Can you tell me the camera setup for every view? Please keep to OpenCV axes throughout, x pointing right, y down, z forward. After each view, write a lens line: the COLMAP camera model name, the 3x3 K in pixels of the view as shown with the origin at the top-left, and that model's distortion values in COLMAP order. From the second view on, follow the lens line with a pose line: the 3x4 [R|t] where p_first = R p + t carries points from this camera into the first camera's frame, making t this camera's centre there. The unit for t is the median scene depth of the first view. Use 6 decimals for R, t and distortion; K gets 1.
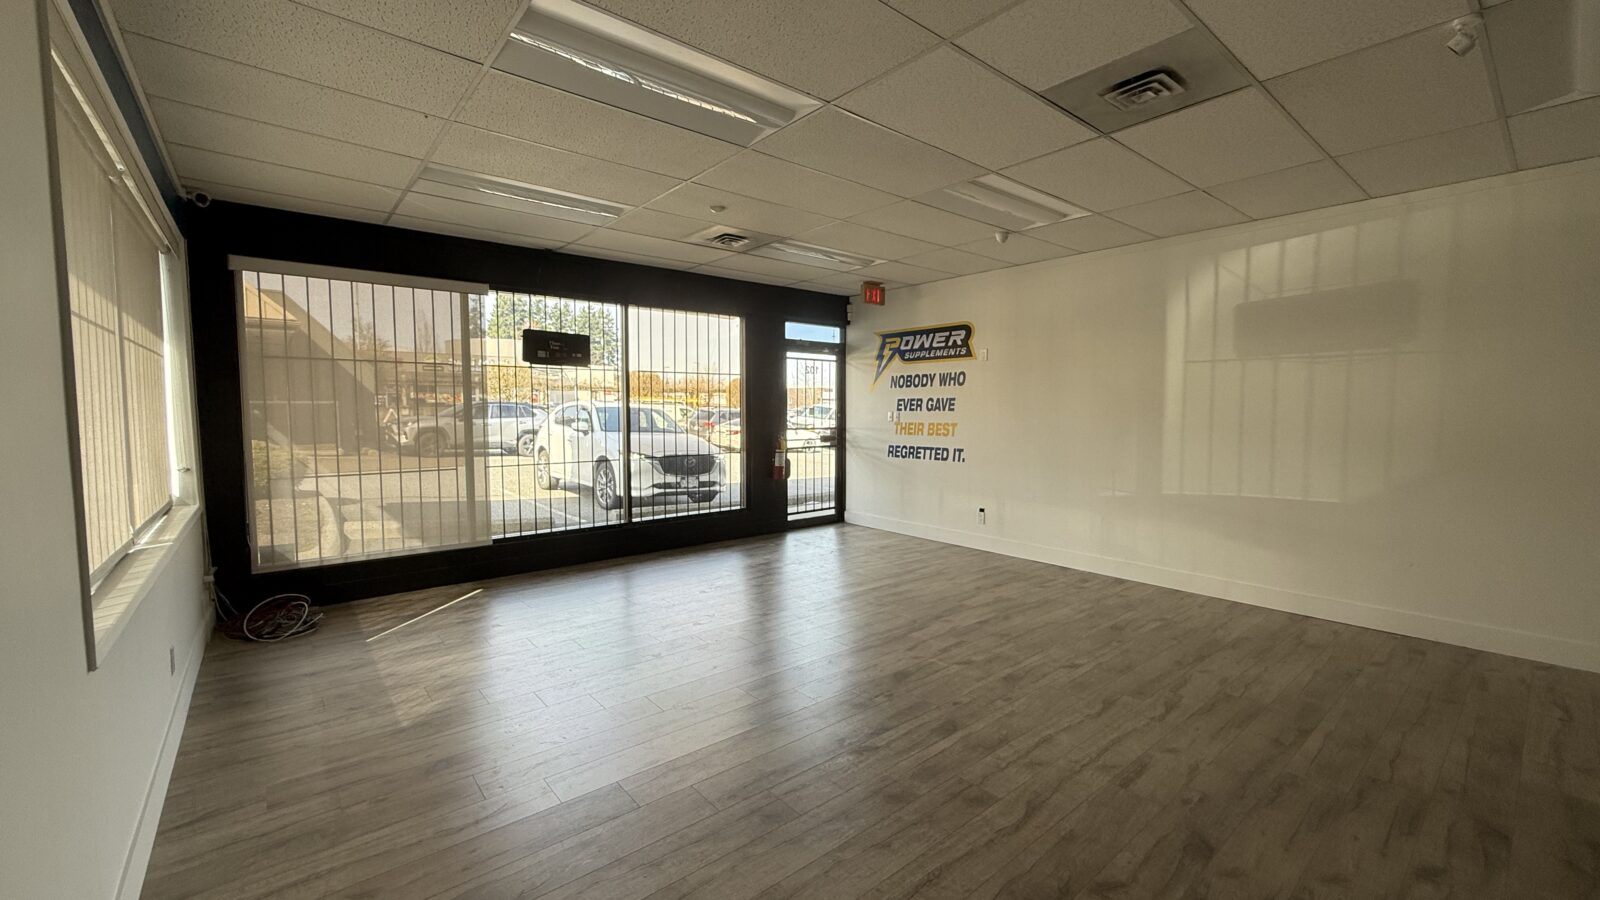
lens RADIAL K [[636.4, 0, 797.0], [0, 636.4, 444.3], [0, 0, 1]] dist [0.001304, -0.000694]
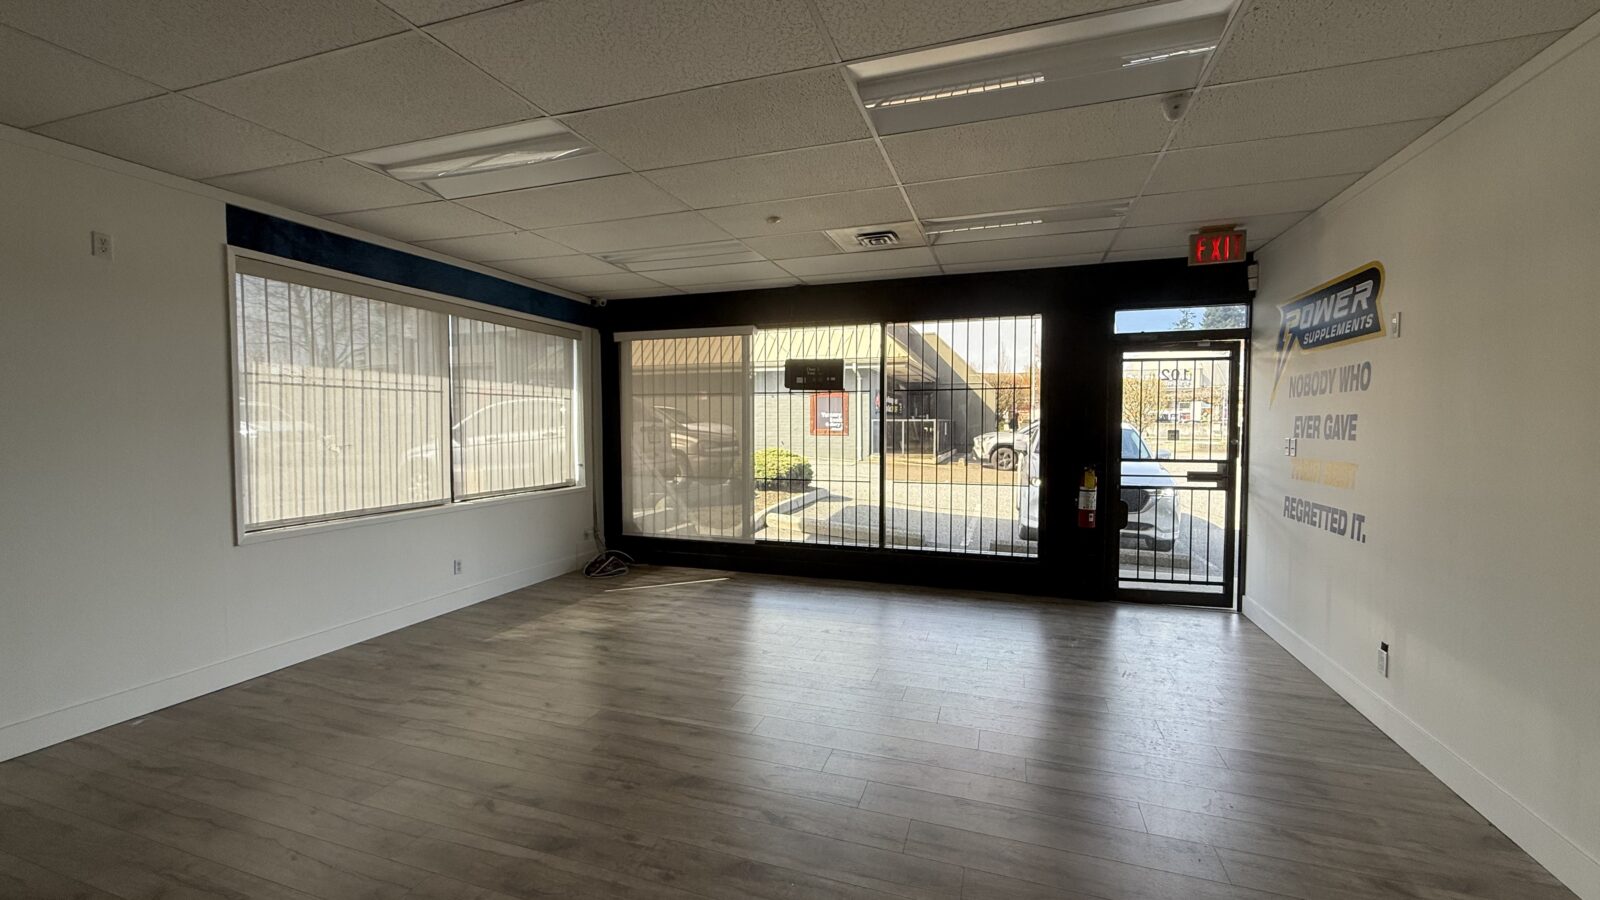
lens RADIAL K [[636.4, 0, 802.0], [0, 636.4, 445.1], [0, 0, 1]] dist [0.001304, -0.000694]
pose [[0.524936, 0.029792, -0.850620, 0.546768], [-0.049372, 0.998770, 0.004513, -0.034642], [0.849708, 0.039628, 0.525762, 0.428598]]
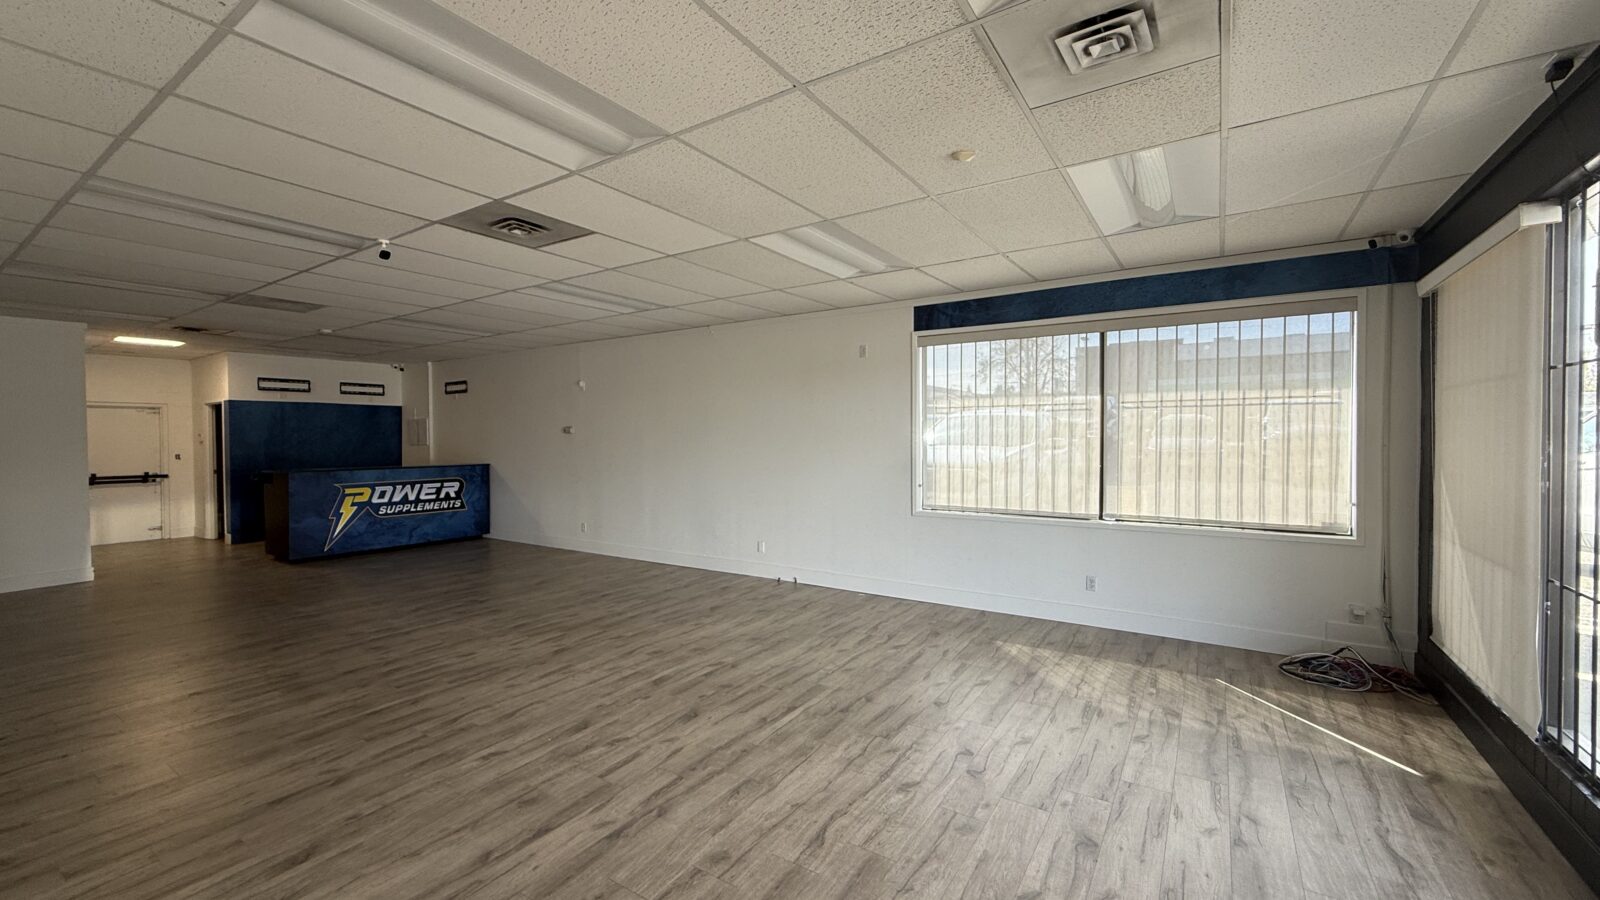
lens RADIAL K [[636.4, 0, 793.6], [0, 636.4, 450.5], [0, 0, 1]] dist [0.001304, -0.000694]
pose [[-0.959380, 0.012473, -0.281841, 0.179048], [-0.010176, 0.996842, 0.078757, -0.090192], [0.281933, 0.078426, -0.956223, 1.238366]]
